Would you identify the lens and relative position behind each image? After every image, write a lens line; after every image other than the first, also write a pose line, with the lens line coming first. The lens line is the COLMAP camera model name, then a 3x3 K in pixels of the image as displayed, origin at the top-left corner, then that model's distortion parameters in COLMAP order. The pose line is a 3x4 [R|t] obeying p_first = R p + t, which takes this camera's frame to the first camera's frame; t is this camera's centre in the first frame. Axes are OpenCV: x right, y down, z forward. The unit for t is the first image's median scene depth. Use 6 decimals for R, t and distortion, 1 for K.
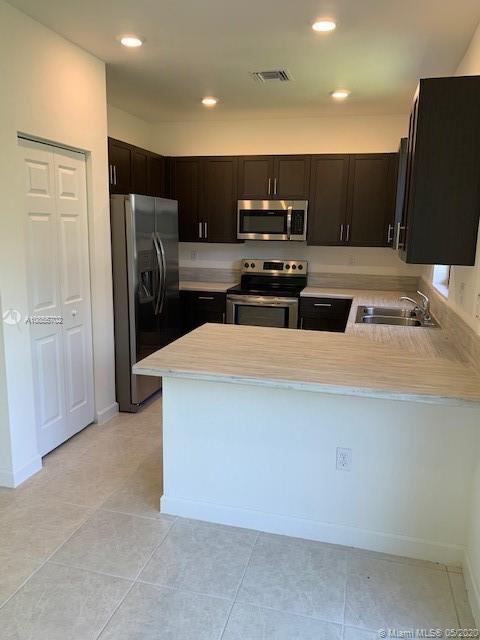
lens RADIAL K [[481.2, 0, 238.7], [0, 481.2, 323.5], [0, 0, 1]] dist [0.014757, 0.002850]
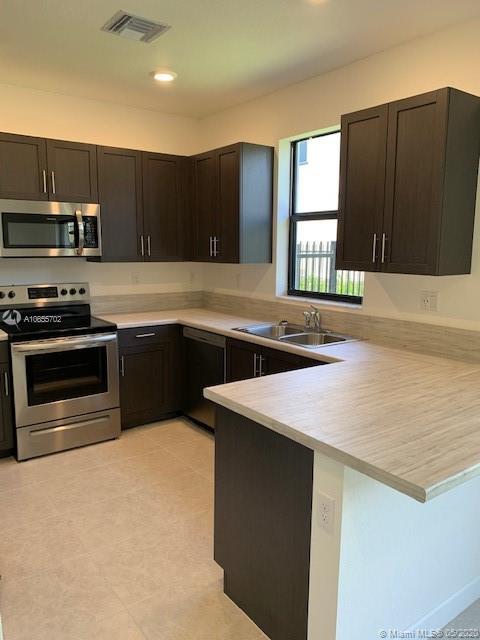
lens RADIAL K [[481.2, 0, 240.6], [0, 481.2, 314.5], [0, 0, 1]] dist [0.014757, 0.002850]
pose [[0.606385, -0.121093, 0.785897, -0.330339], [0.152997, 0.987637, 0.034128, -0.070785], [-0.780314, 0.099545, 0.617415, 0.352474]]
